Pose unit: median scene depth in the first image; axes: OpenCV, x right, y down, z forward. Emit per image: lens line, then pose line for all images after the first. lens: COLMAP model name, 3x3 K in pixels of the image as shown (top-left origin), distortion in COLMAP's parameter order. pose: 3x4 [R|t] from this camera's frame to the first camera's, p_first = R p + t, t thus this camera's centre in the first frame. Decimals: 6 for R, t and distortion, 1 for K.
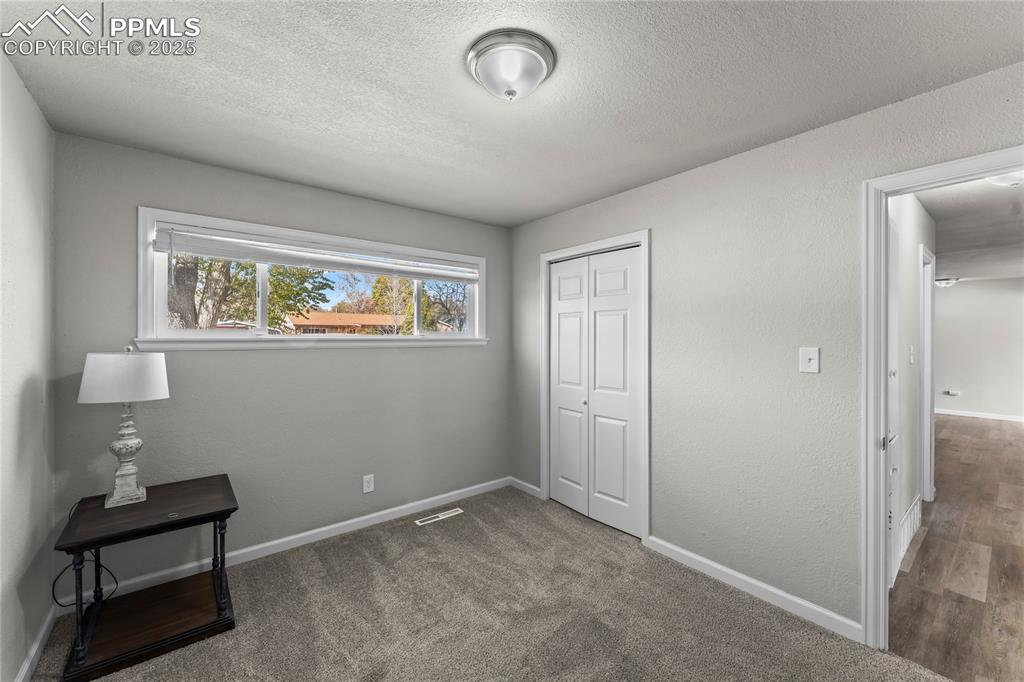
lens RADIAL K [[406.9, 0, 511.1], [0, 406.9, 339.5], [0, 0, 1]] dist [-0.000122, 0.000022]
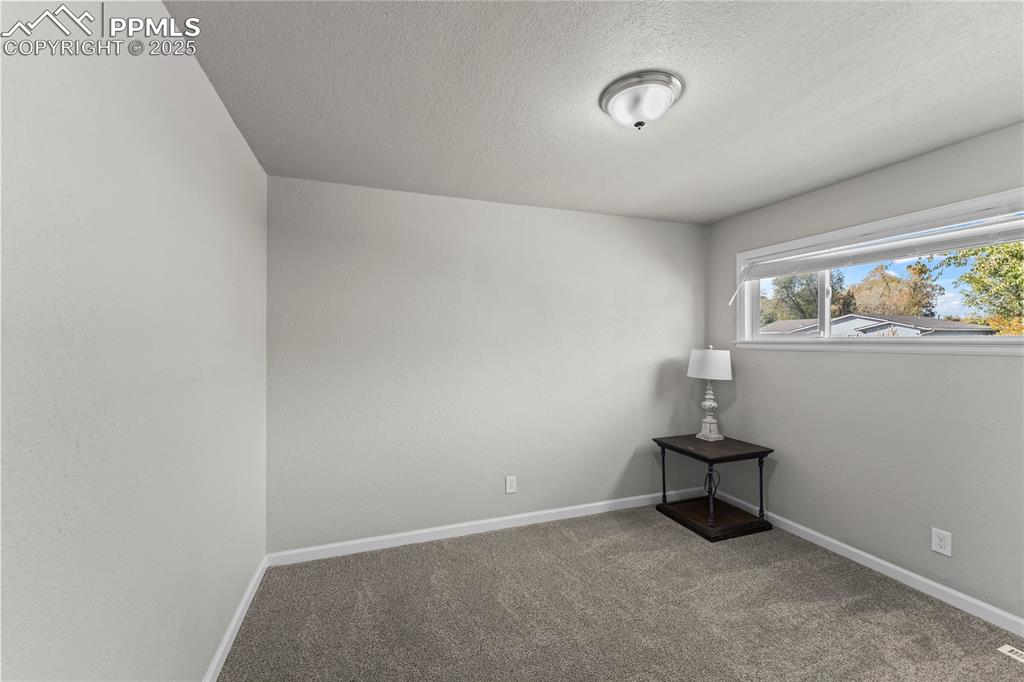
lens RADIAL K [[406.9, 0, 511.0], [0, 406.9, 339.9], [0, 0, 1]] dist [-0.000122, 0.000022]
pose [[-0.319605, -0.001844, -0.947549, 0.735886], [-0.005619, 0.999984, -0.000051, -0.000750], [0.947534, 0.005308, -0.319610, 0.636704]]
